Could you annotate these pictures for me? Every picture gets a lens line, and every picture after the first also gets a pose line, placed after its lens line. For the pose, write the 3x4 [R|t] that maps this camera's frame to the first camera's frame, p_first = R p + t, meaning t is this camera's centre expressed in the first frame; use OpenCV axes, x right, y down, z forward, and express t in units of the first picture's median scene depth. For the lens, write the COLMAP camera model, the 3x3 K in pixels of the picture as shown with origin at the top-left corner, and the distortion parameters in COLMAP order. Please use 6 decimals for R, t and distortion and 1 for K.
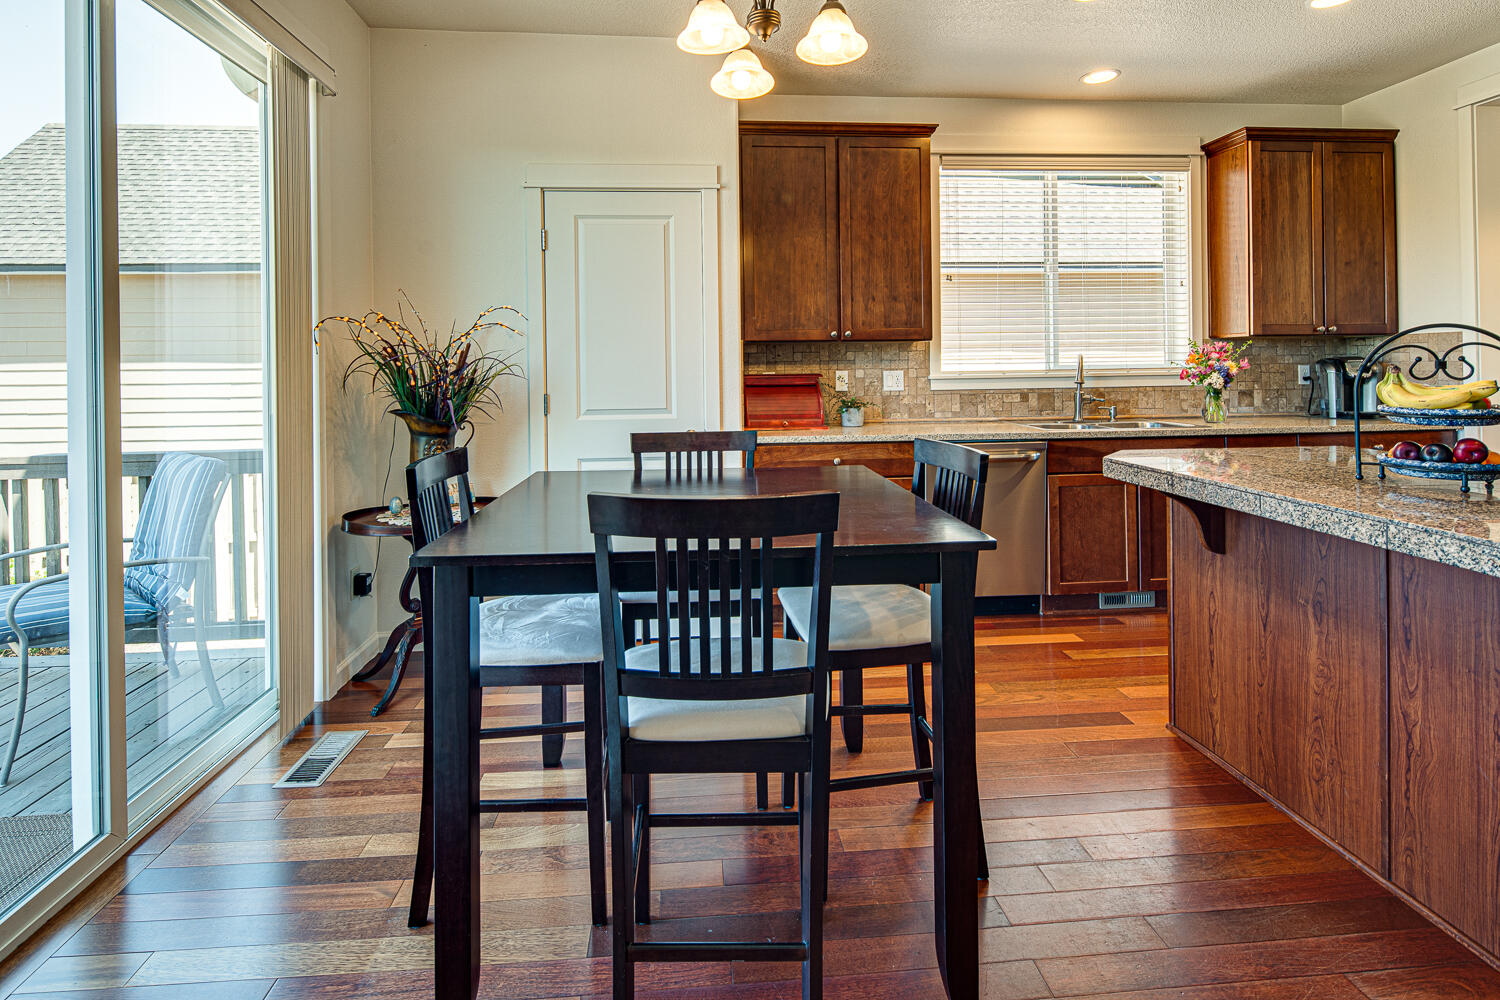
lens RADIAL K [[724.9, 0, 740.3], [0, 724.9, 368.4], [0, 0, 1]] dist [0.004450, -0.005697]
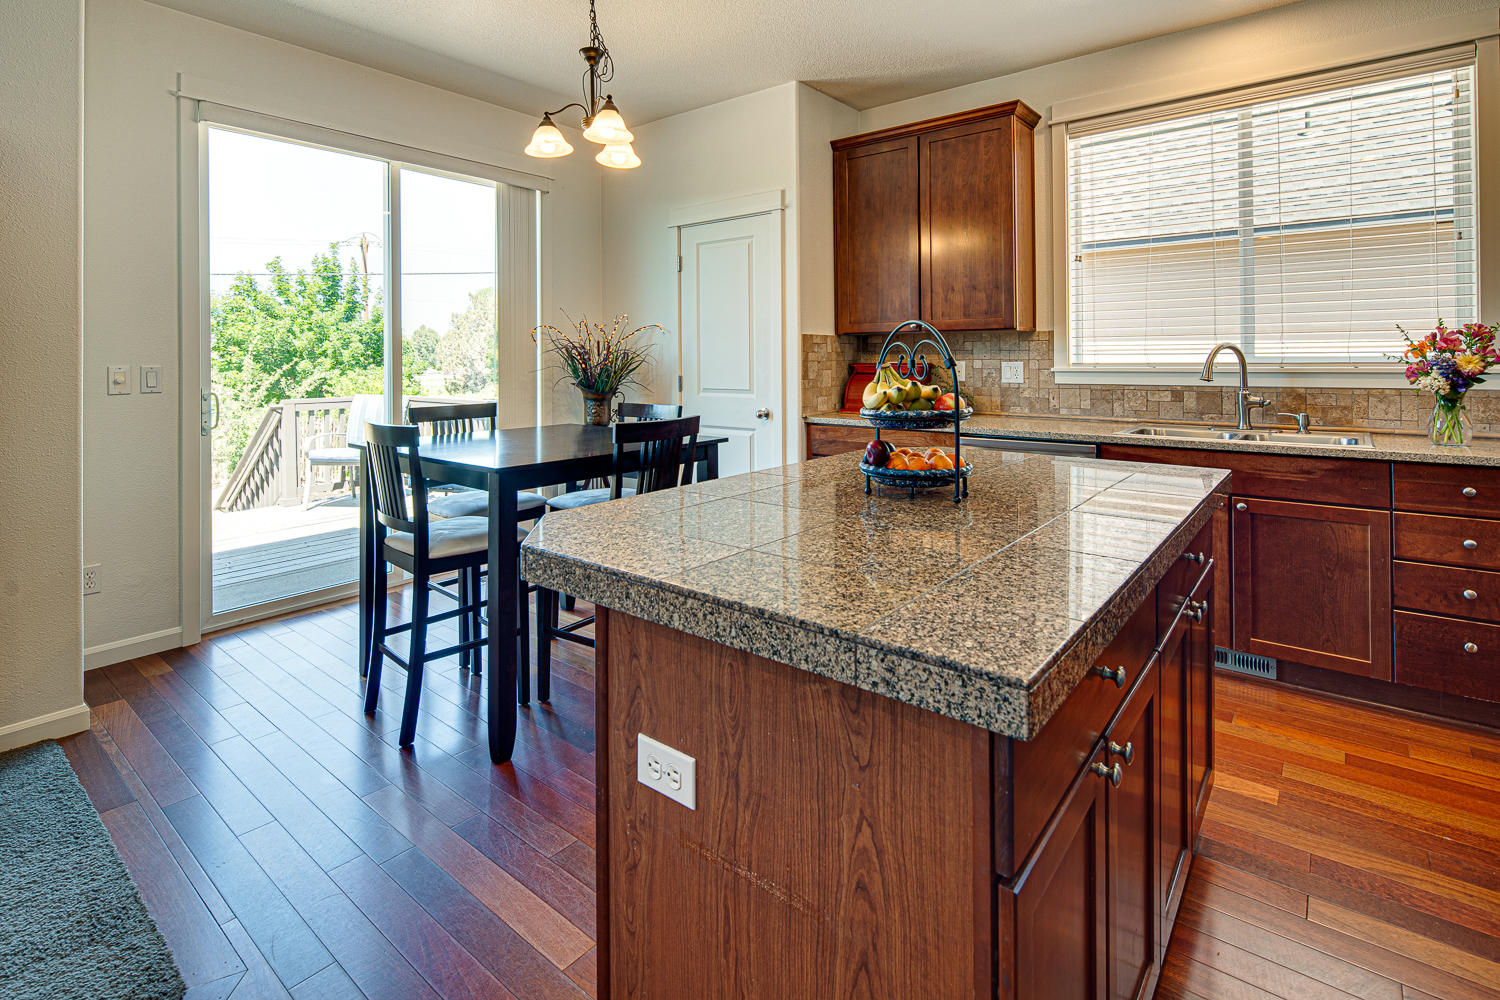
lens RADIAL K [[725.3, 0, 742.1], [0, 725.3, 363.0], [0, 0, 1]] dist [-0.000150, -0.000614]
pose [[0.721178, 0.013129, -0.692626, 0.658100], [-0.004157, 0.999884, 0.014625, -0.008071], [0.692737, -0.007668, 0.721149, 0.075660]]
